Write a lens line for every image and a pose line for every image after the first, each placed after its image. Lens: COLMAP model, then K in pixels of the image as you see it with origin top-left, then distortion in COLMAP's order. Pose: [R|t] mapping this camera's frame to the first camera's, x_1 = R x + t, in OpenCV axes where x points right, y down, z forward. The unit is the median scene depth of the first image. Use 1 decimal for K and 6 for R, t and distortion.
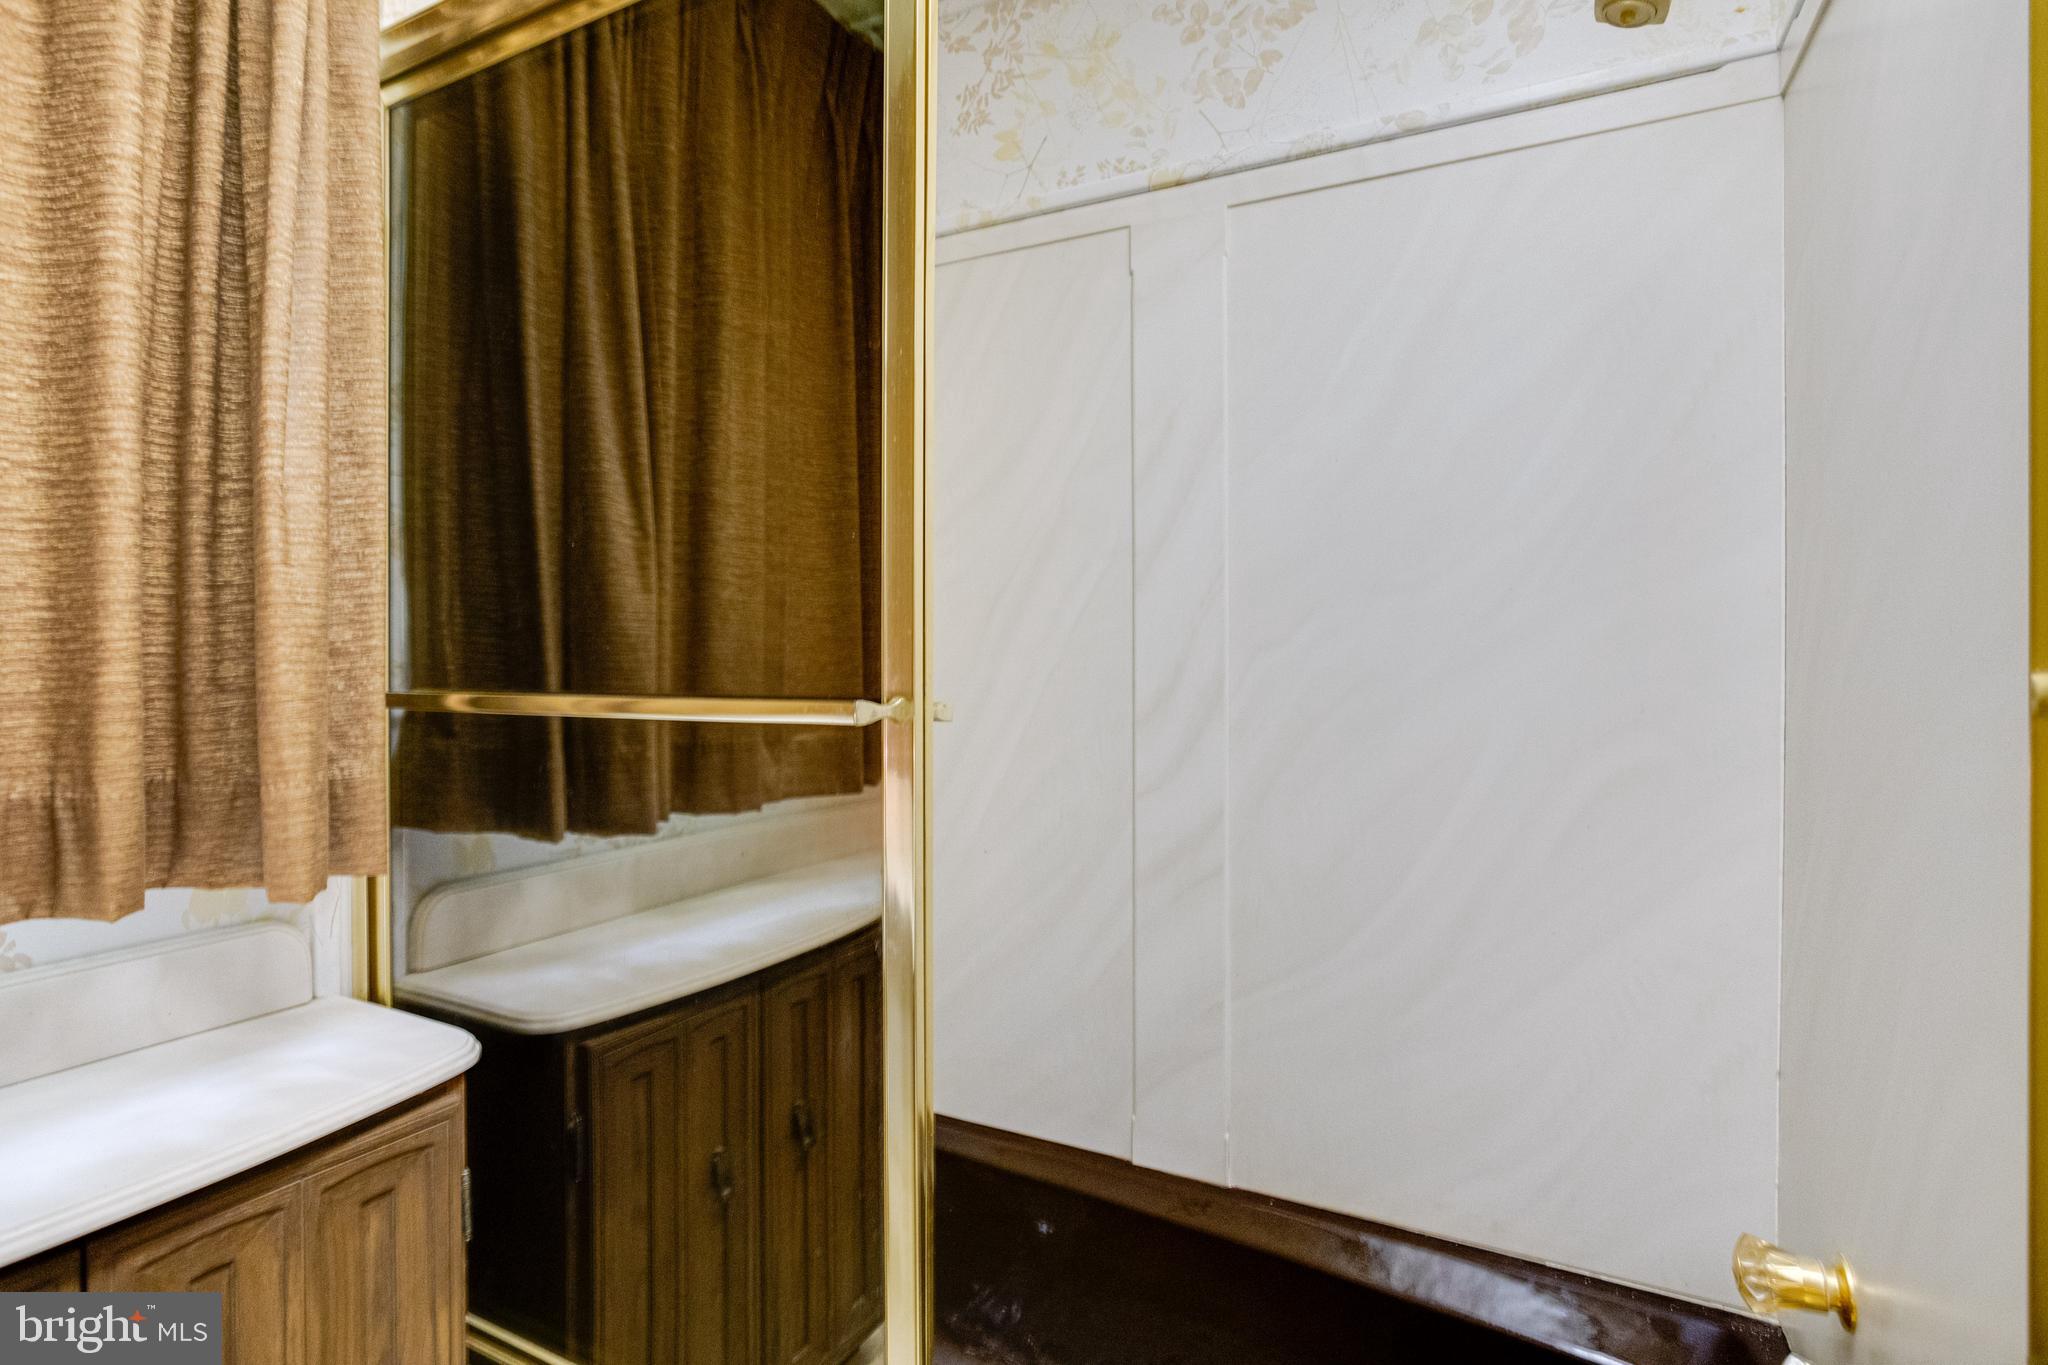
lens RADIAL K [[991.2, 0, 1018.0], [0, 991.2, 673.2], [0, 0, 1]] dist [-0.047590, 0.030127]
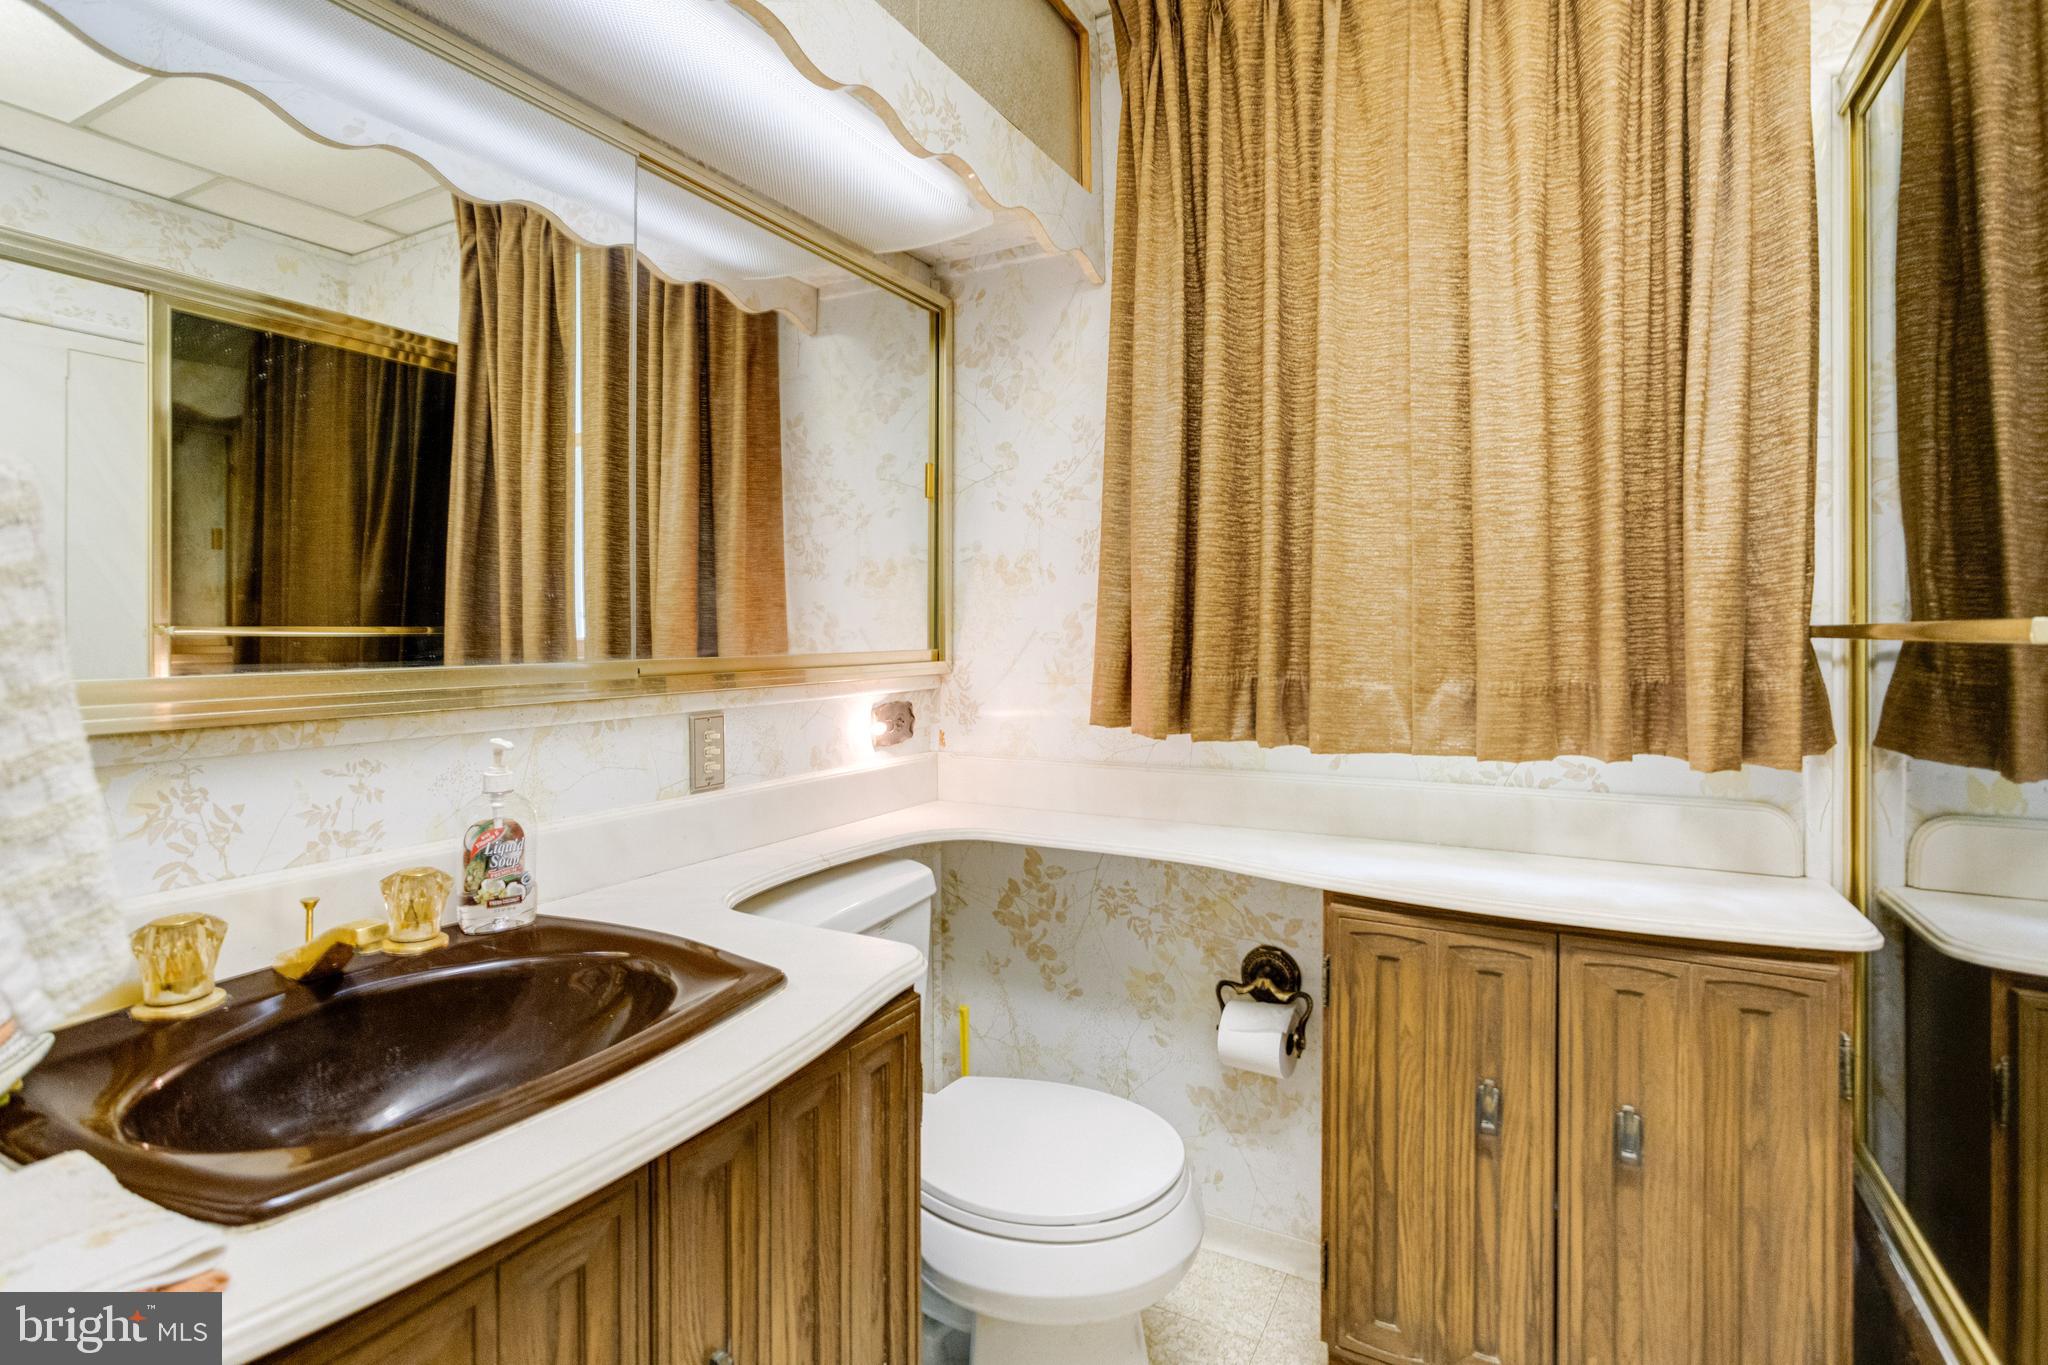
lens RADIAL K [[1020.1, 0, 993.0], [0, 1020.1, 630.4], [0, 0, 1]] dist [-0.040349, 0.022767]
pose [[-0.026158, -0.000606, -0.999658, 0.644502], [-0.008490, 0.999964, -0.000384, 0.037761], [0.999622, 0.008477, -0.026162, 0.017869]]
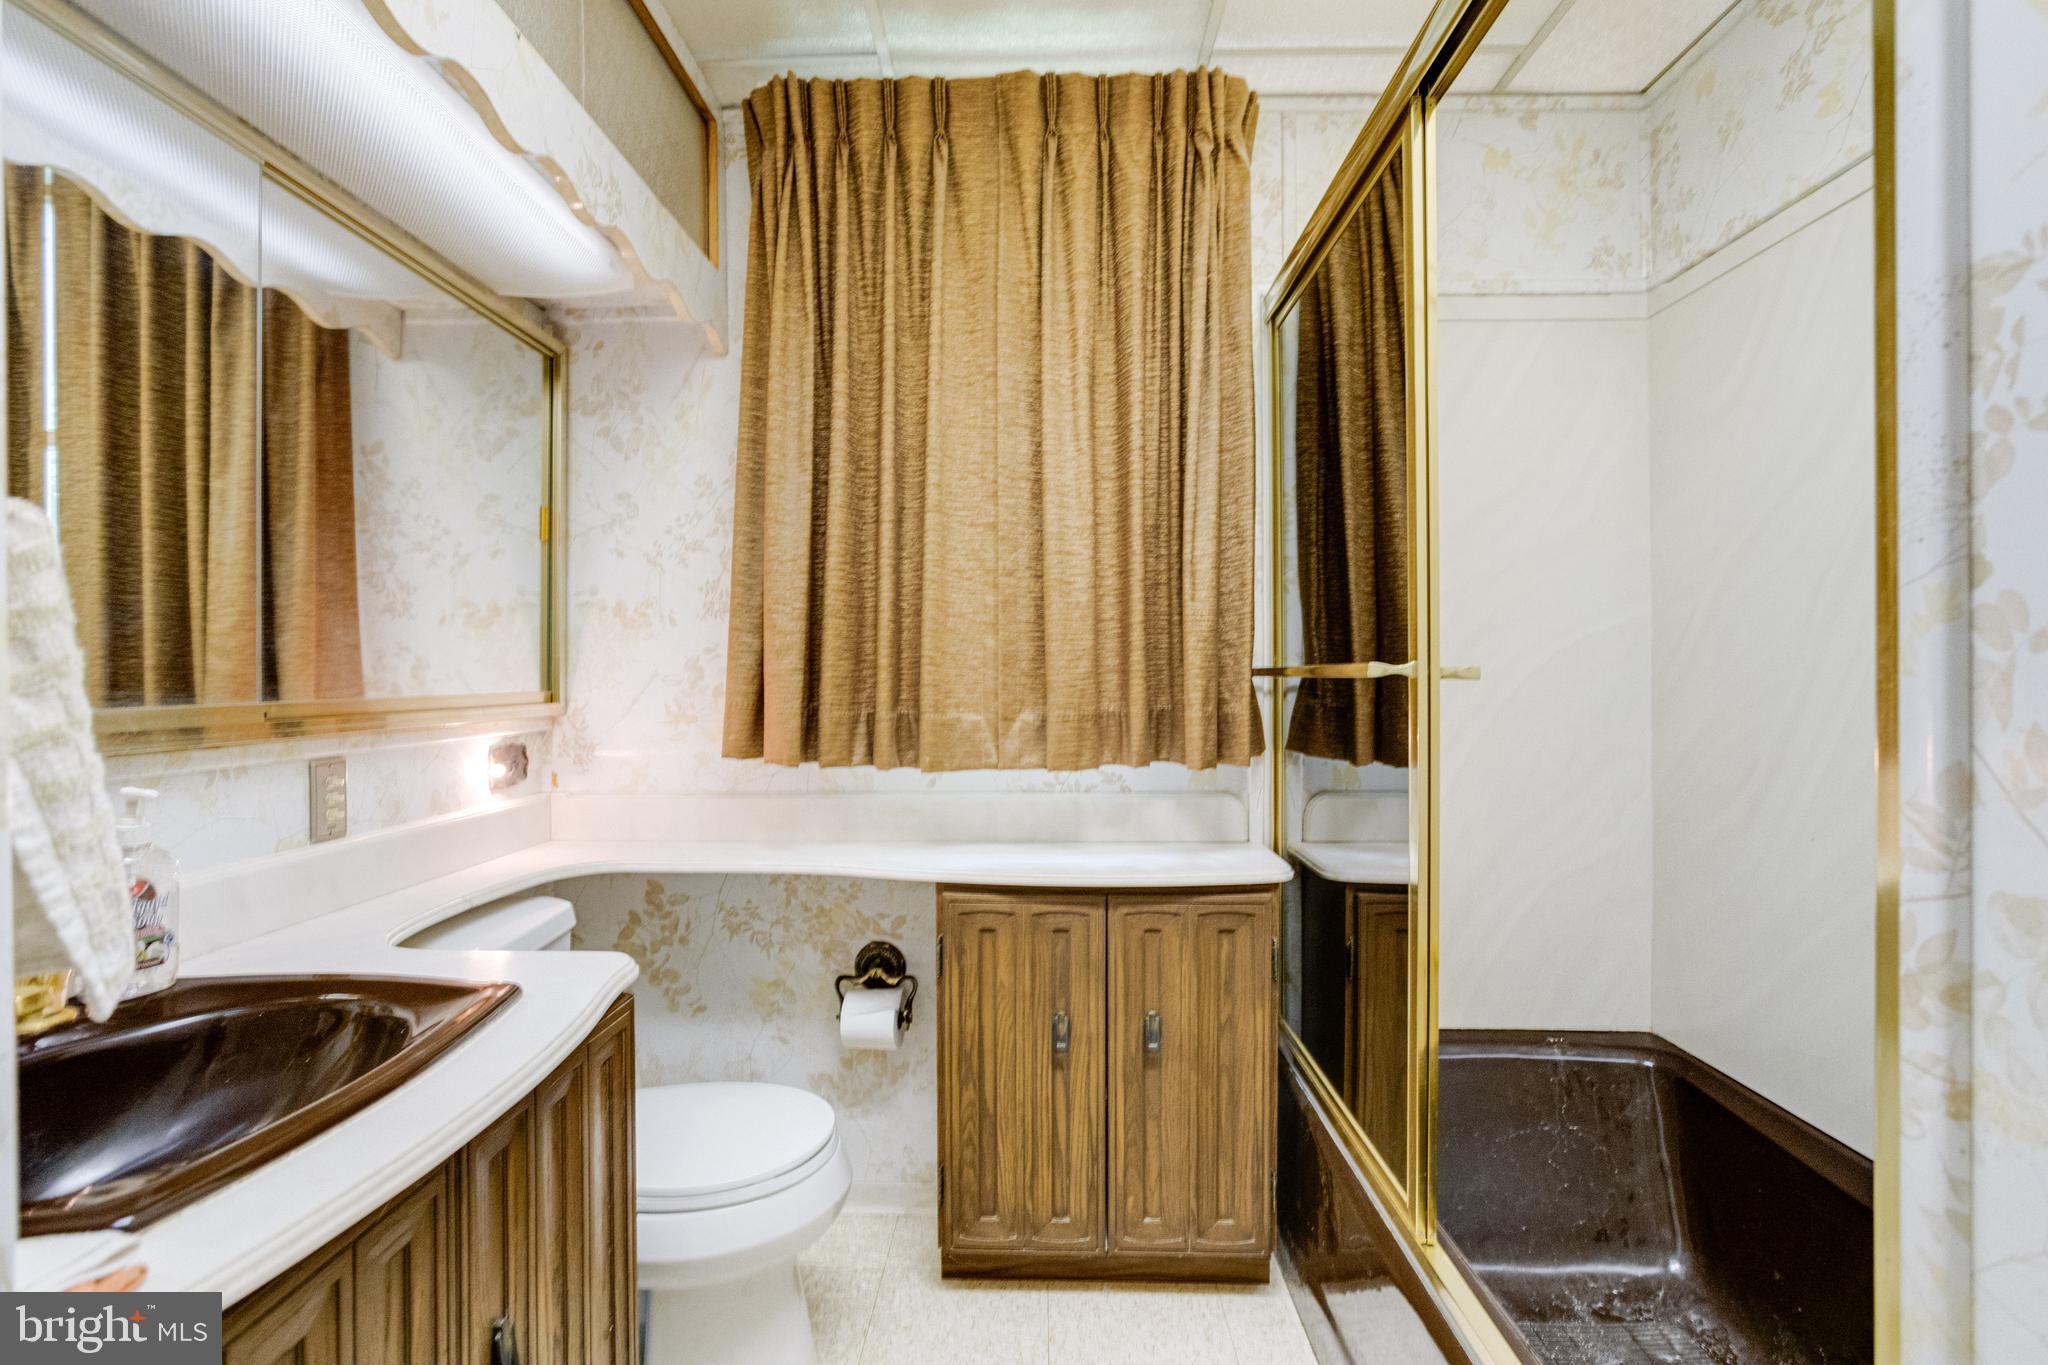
lens RADIAL K [[991.2, 0, 1018.0], [0, 991.2, 673.2], [0, 0, 1]] dist [-0.047590, 0.030127]
pose [[0.433590, -0.001926, -0.901108, 0.827419], [-0.006390, 0.999966, -0.005212, 0.044440], [0.901087, 0.008018, 0.433563, -0.186055]]
